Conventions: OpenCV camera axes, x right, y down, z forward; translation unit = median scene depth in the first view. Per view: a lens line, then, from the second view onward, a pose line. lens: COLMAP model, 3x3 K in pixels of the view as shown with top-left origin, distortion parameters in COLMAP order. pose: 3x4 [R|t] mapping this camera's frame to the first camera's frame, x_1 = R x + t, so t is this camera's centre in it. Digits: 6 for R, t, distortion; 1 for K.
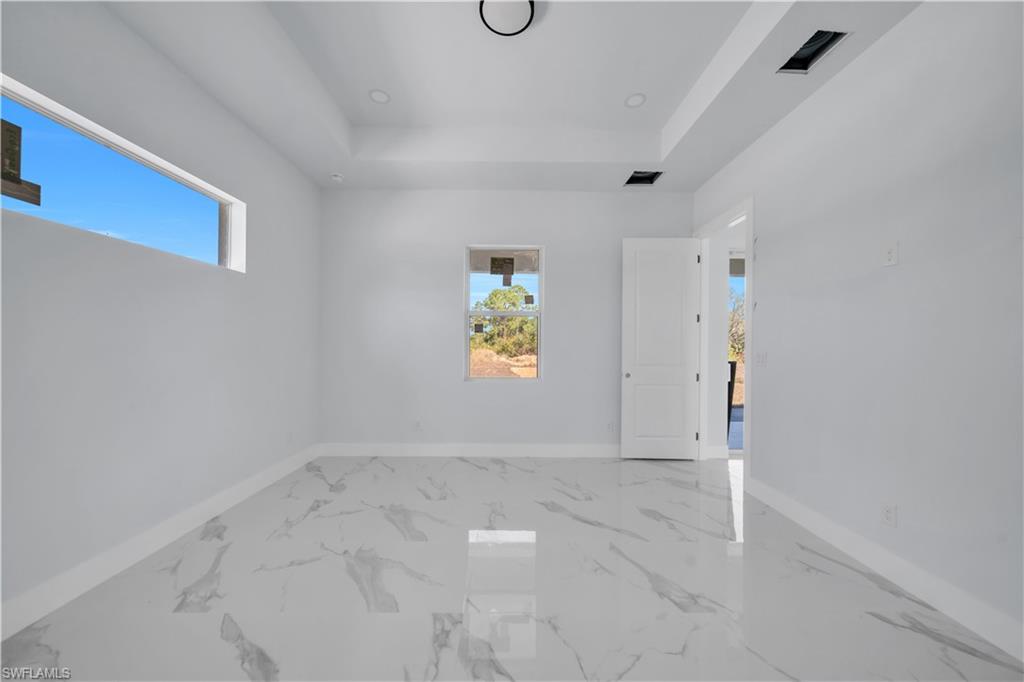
lens RADIAL K [[354.0, 0, 512.8], [0, 354.0, 341.1], [0, 0, 1]] dist [0.000229, -0.000747]
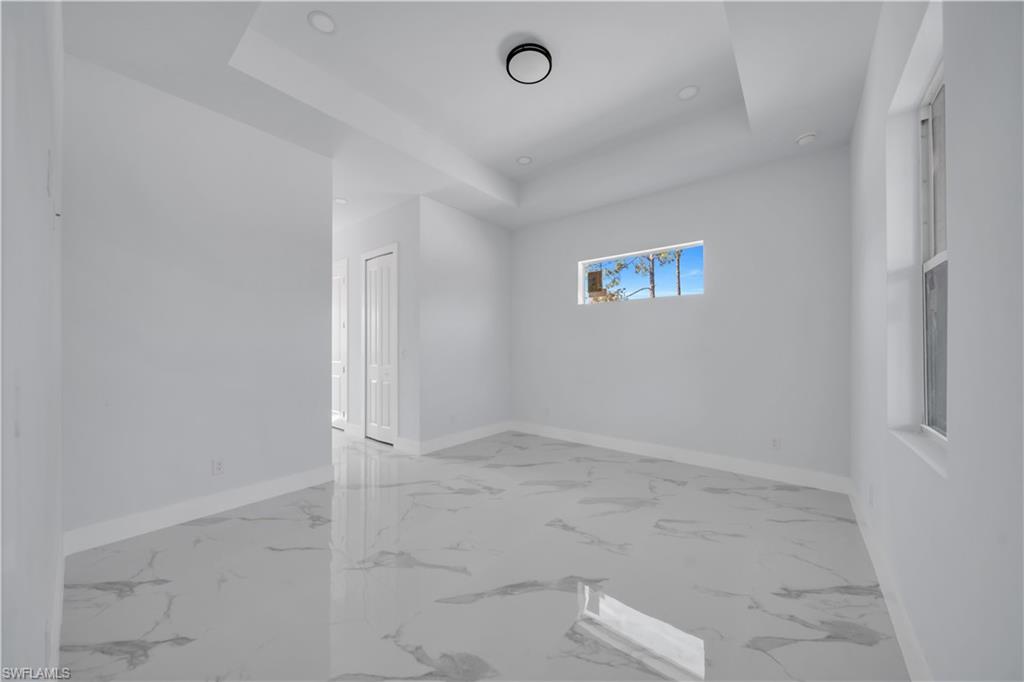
lens RADIAL K [[354.0, 0, 512.8], [0, 354.0, 344.2], [0, 0, 1]] dist [0.000229, -0.000747]
pose [[-0.642091, -0.017168, -0.766436, 0.807832], [0.004738, 0.999641, -0.026361, 0.031251], [0.766614, -0.020557, -0.641779, 1.510671]]
